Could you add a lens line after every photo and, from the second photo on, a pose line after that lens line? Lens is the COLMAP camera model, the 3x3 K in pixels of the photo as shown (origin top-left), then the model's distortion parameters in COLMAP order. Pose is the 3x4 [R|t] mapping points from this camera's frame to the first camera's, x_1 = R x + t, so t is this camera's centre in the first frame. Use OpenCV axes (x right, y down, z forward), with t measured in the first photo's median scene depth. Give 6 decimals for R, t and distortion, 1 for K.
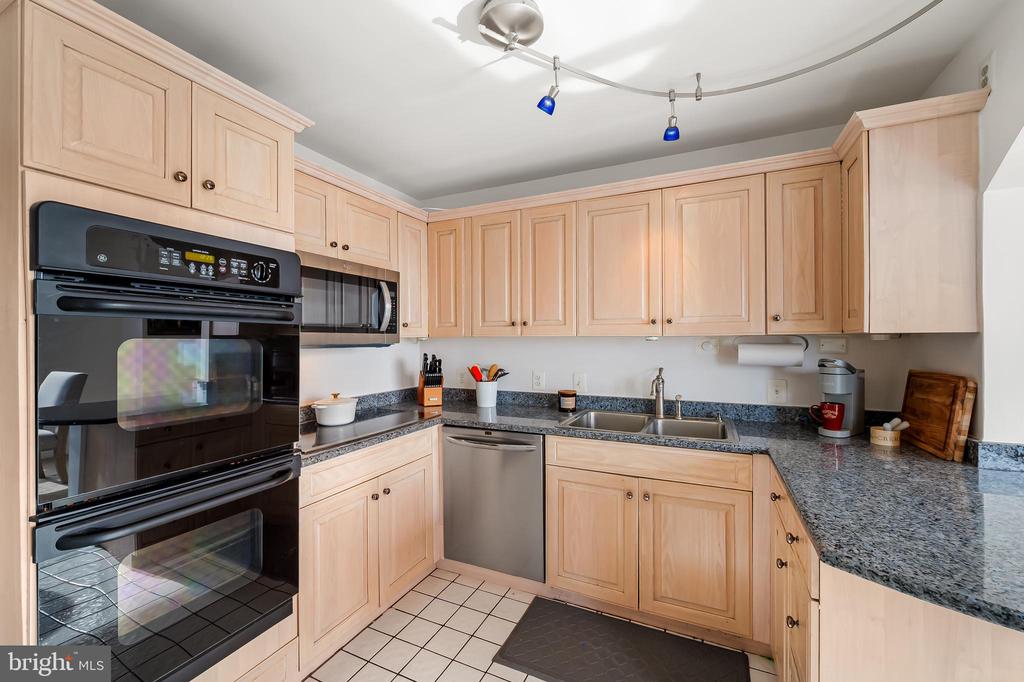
lens RADIAL K [[411.9, 0, 503.0], [0, 411.9, 340.6], [0, 0, 1]] dist [-0.006427, -0.000317]
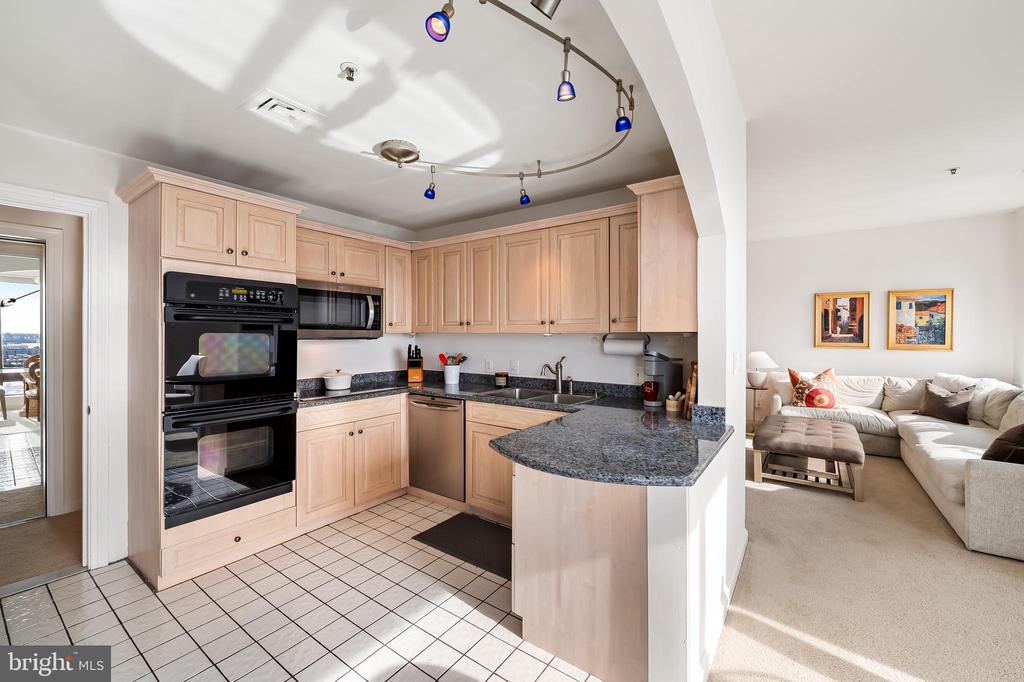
lens RADIAL K [[411.9, 0, 511.4], [0, 411.9, 335.8], [0, 0, 1]] dist [-0.006427, -0.000317]
pose [[0.985090, 0.006625, -0.171915, 0.559043], [-0.006725, 0.999977, 0.000001, -0.001018], [0.171911, 0.001155, 0.985112, -0.447590]]
